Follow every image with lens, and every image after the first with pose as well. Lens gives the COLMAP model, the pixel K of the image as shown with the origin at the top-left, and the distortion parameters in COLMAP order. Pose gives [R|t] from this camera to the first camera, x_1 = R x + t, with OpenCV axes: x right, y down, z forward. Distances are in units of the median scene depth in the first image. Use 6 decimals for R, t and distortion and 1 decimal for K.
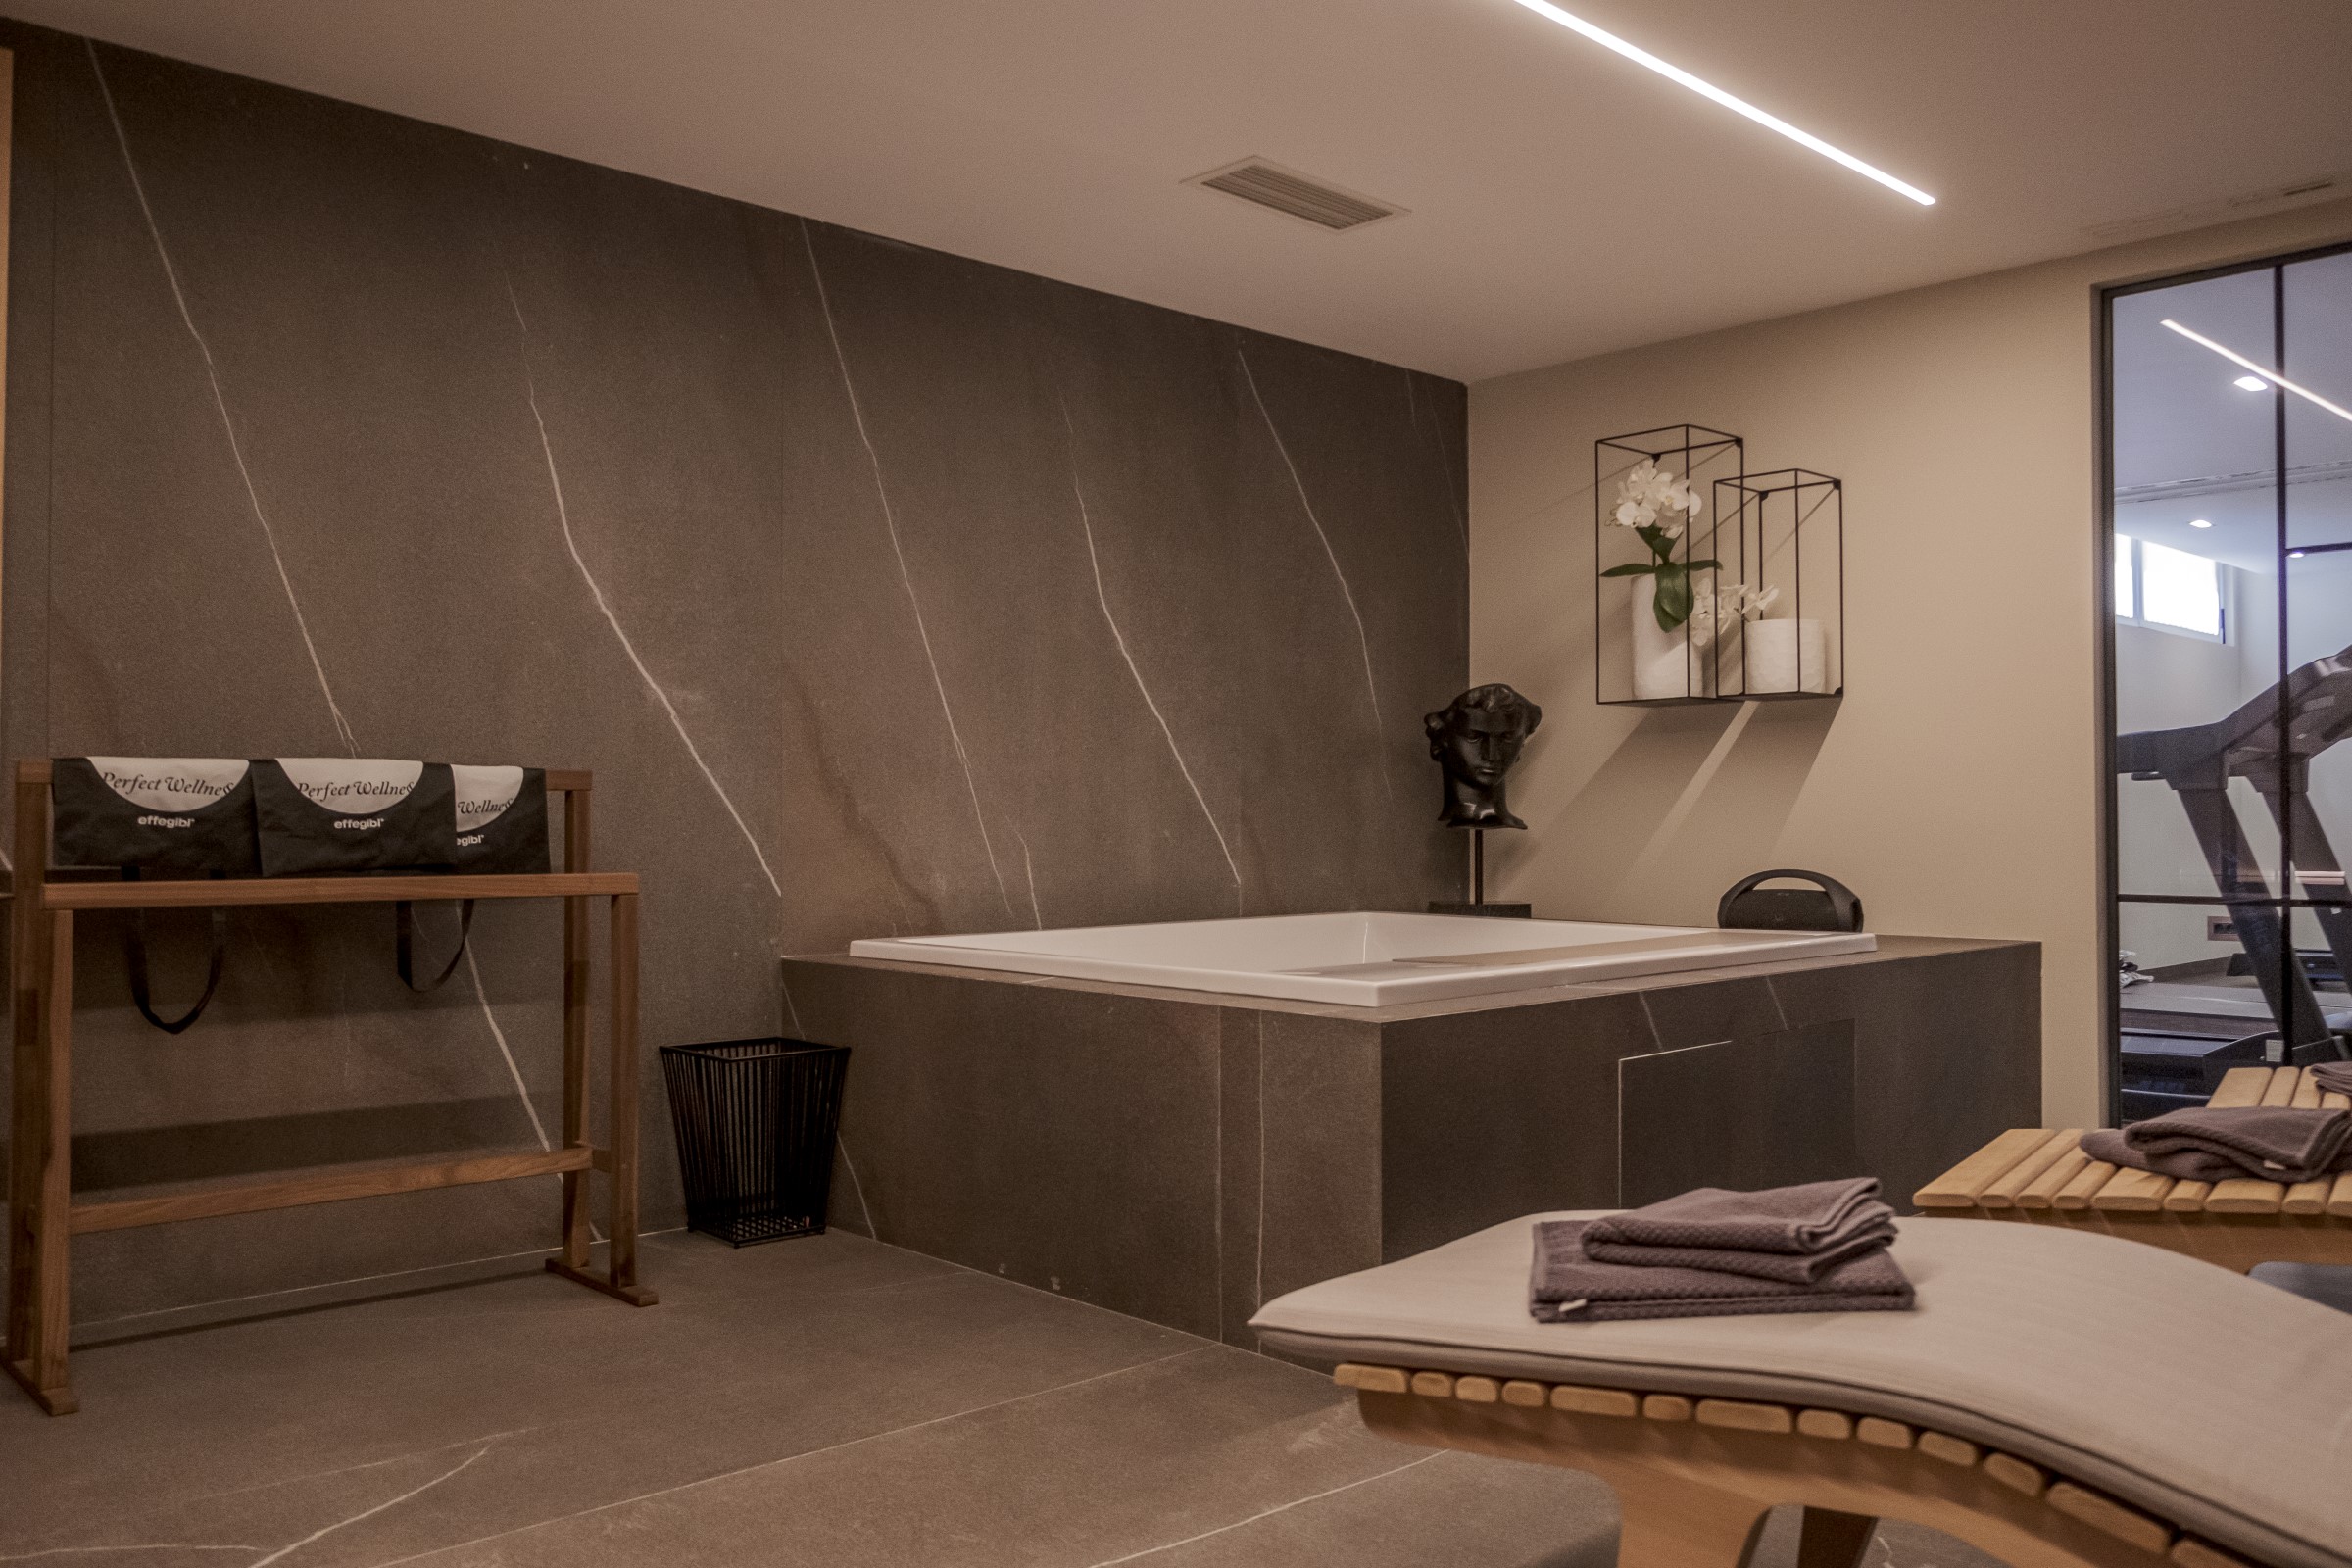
lens RADIAL K [[1848.1, 0, 1176.0], [0, 1848.1, 784.0], [0, 0, 1]] dist [-0.070606, 0.056335]
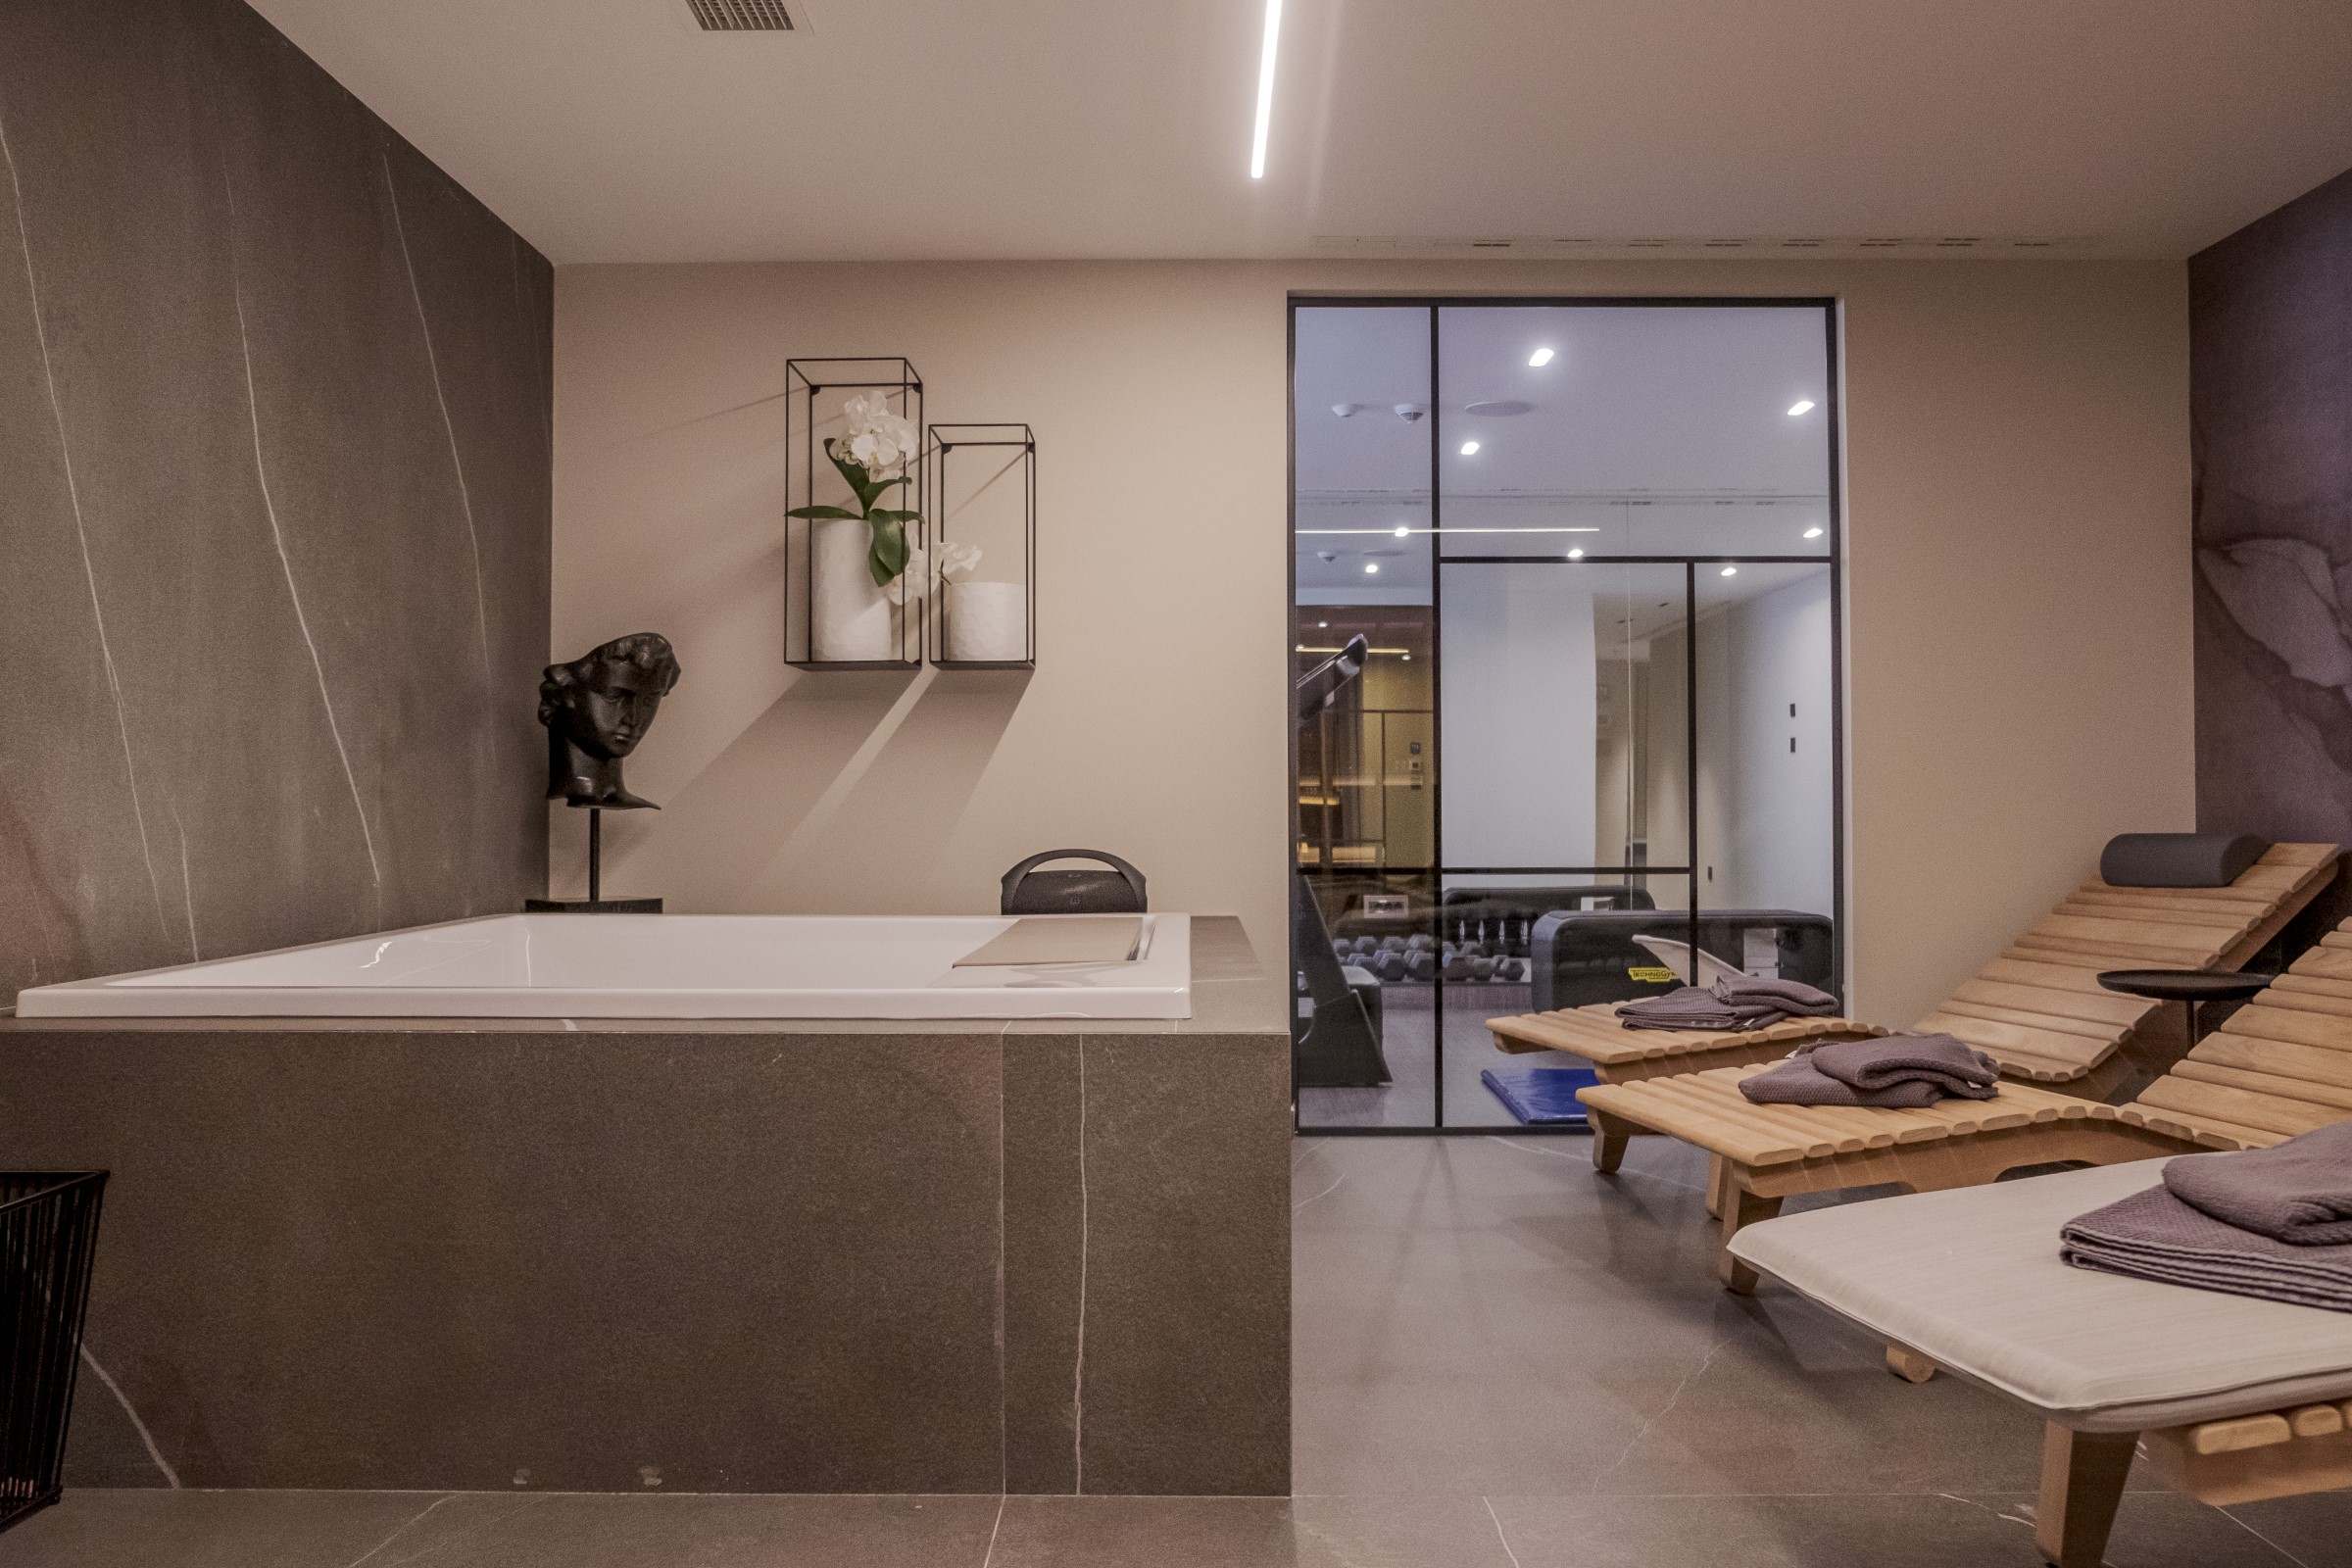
lens RADIAL K [[1863.9, 0, 1176.0], [0, 1863.9, 784.0], [0, 0, 1]] dist [-0.065251, 0.053540]
pose [[0.682527, 0.009957, 0.730792, -0.314226], [-0.012080, 0.999924, -0.002341, 0.014493], [-0.730760, -0.007230, 0.682596, 0.299665]]
